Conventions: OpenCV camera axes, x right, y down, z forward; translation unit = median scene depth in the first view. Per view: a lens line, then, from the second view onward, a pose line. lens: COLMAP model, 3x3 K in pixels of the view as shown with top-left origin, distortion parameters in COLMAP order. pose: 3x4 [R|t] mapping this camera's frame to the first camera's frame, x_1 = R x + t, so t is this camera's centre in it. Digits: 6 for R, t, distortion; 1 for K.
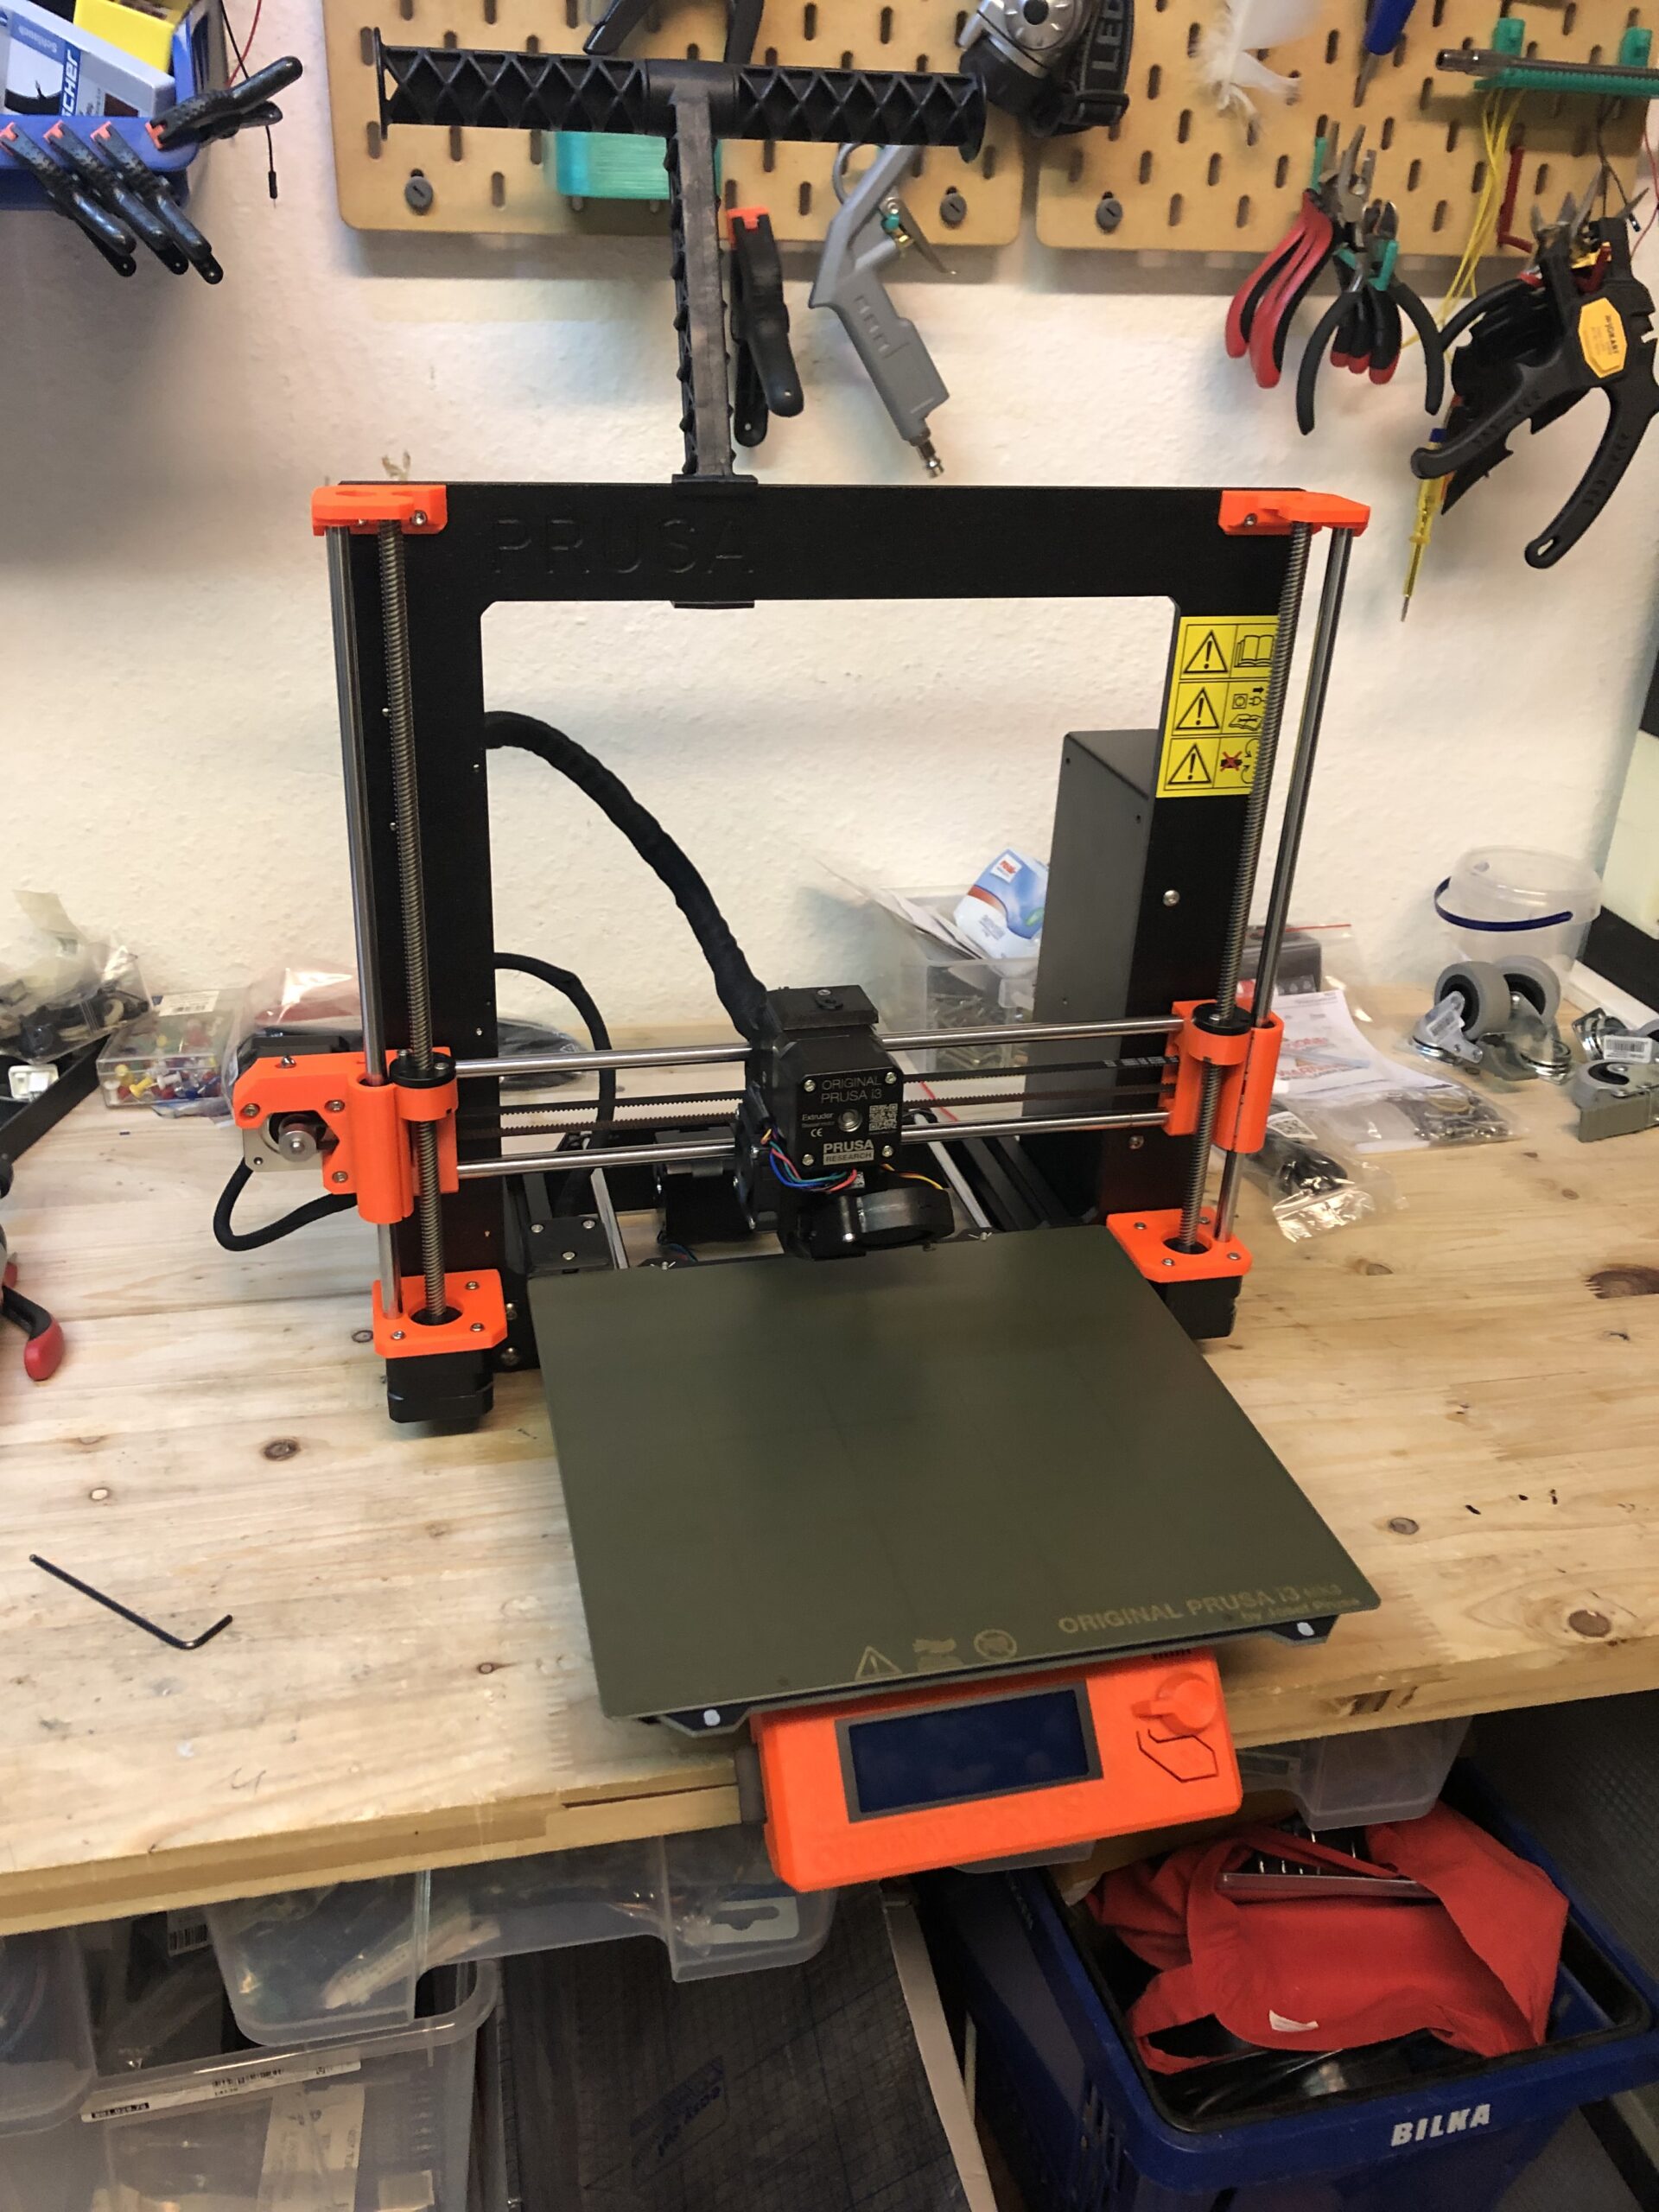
lens RADIAL K [[1797.3, 0, 829.5], [0, 1797.3, 1106.0], [0, 0, 1]] dist [0.001657, 0.002242]
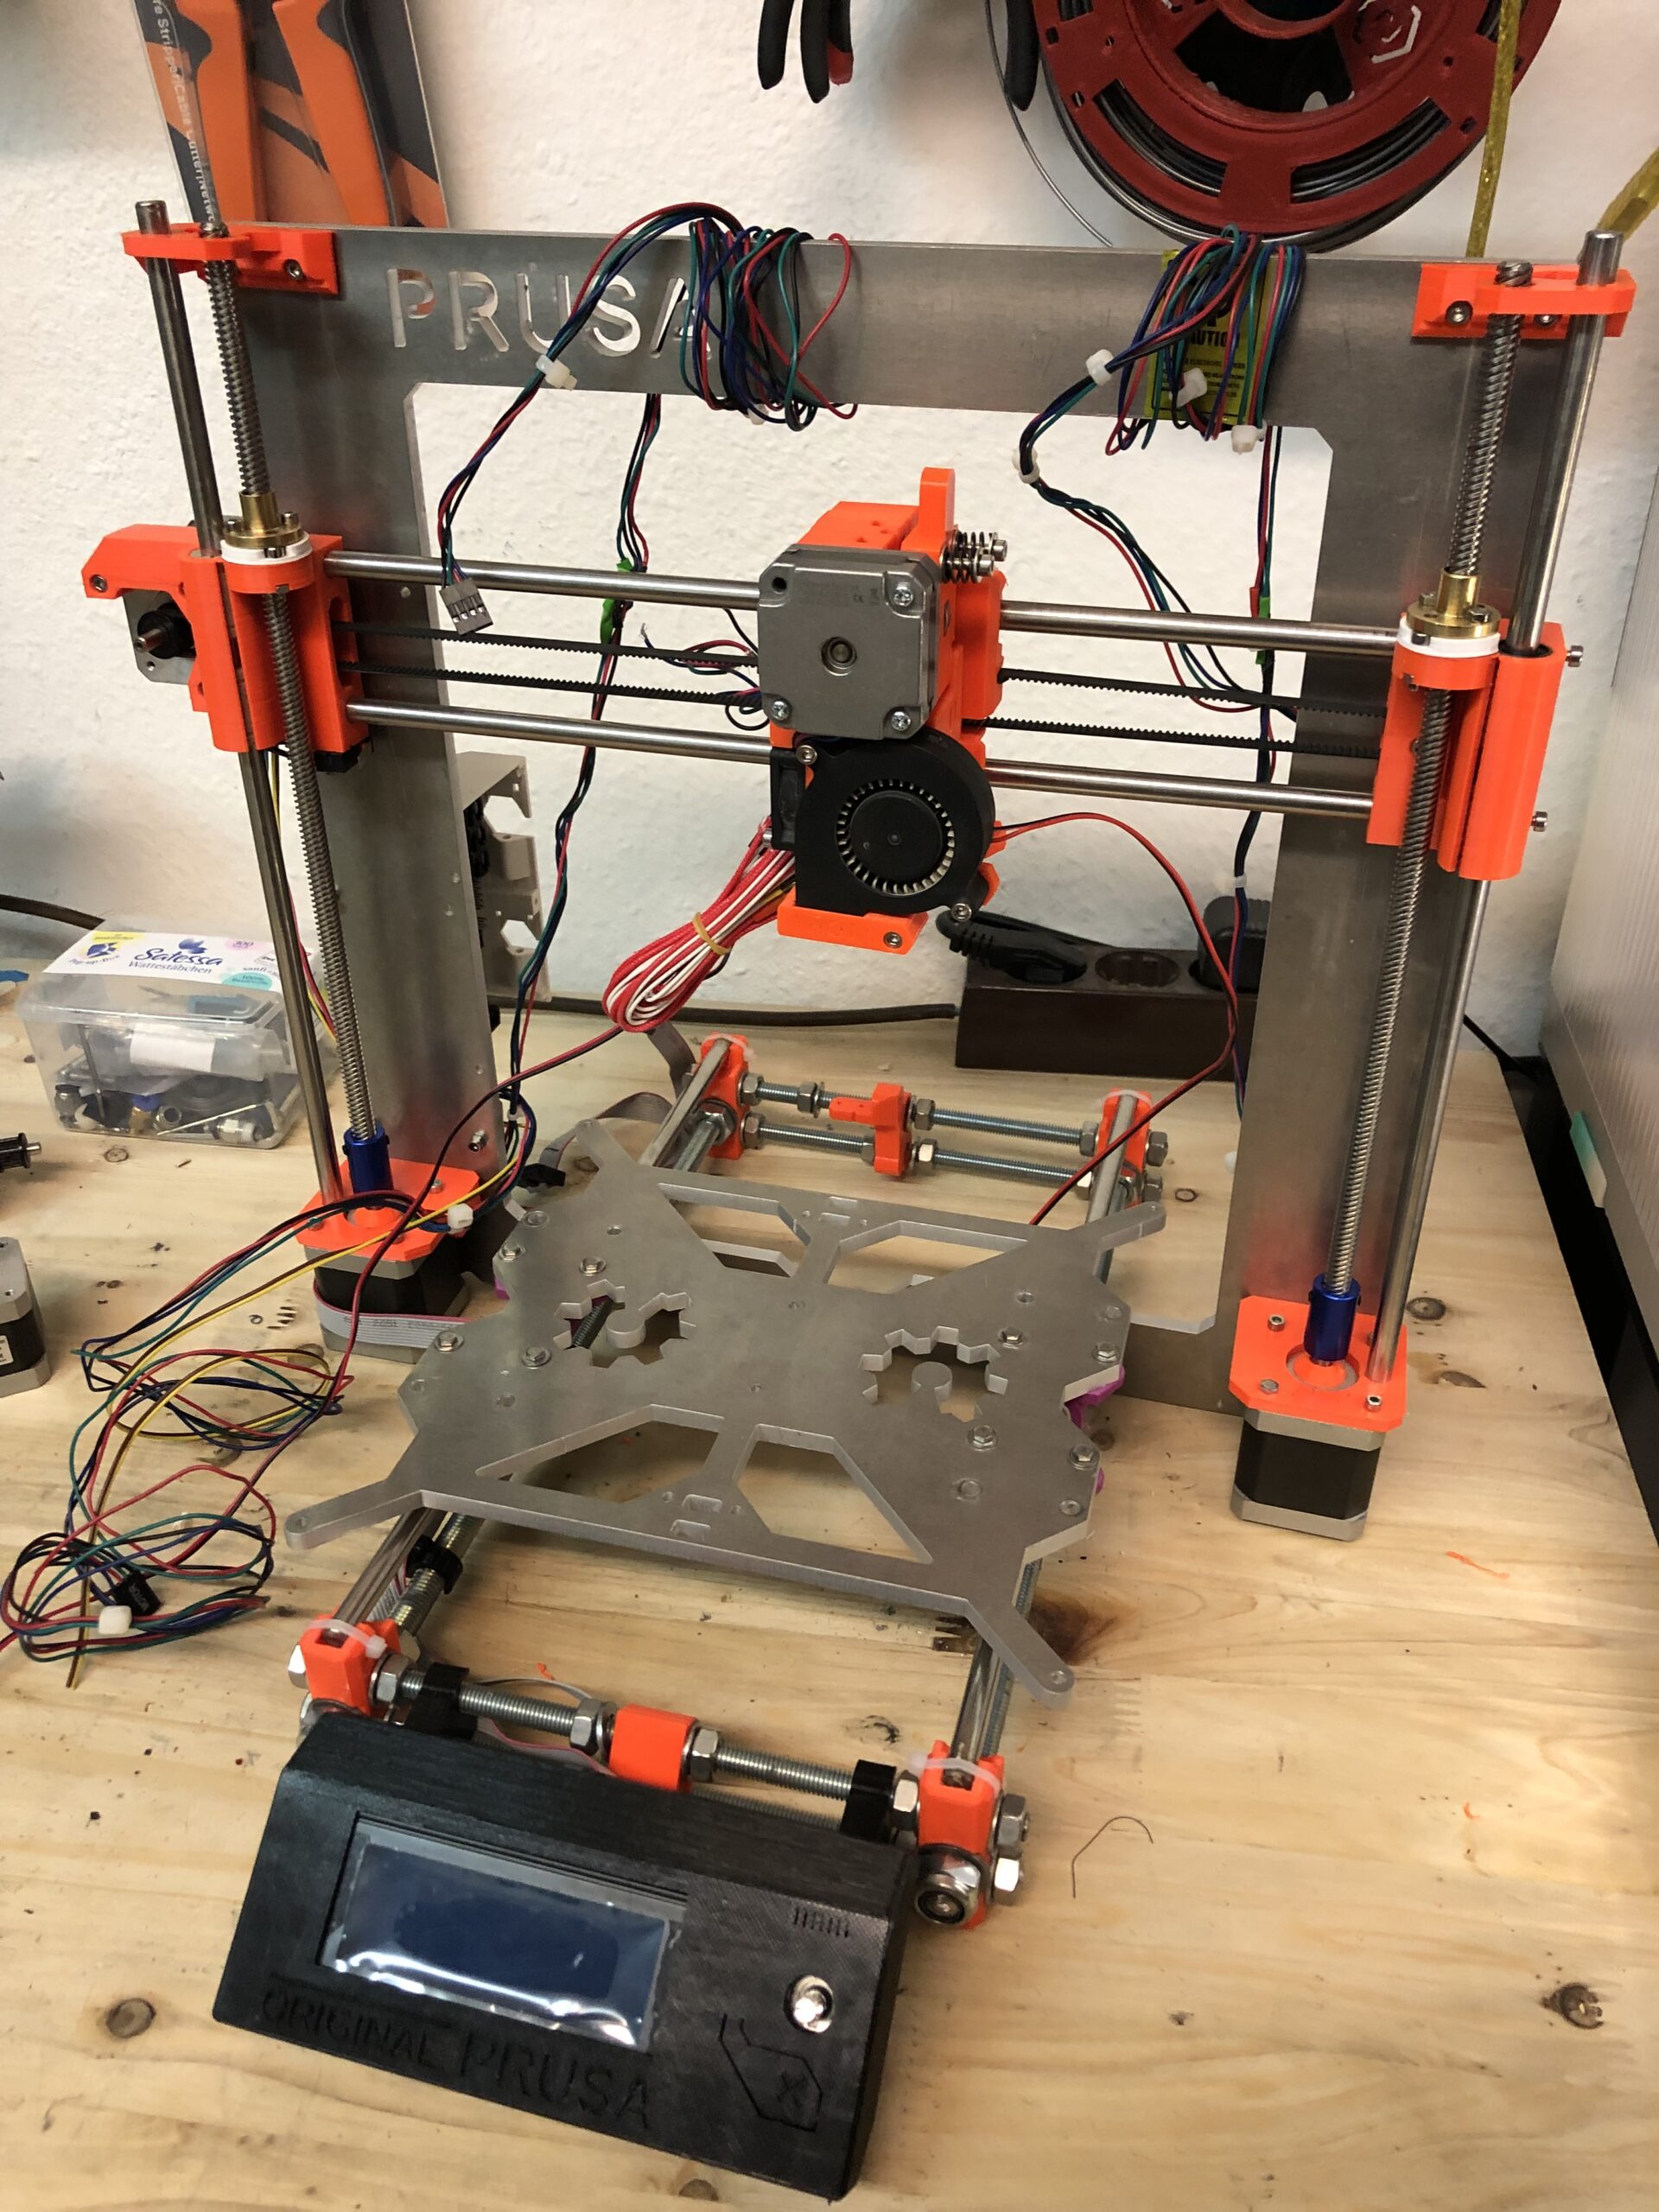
lens RADIAL K [[1797.3, 0, 829.5], [0, 1797.3, 1106.0], [0, 0, 1]] dist [0.001657, 0.002242]
pose [[0.939789, 0.138908, -0.312253, 0.463555], [-0.115485, 0.989003, 0.092388, -0.101935], [0.321653, -0.050765, 0.945496, 0.355124]]
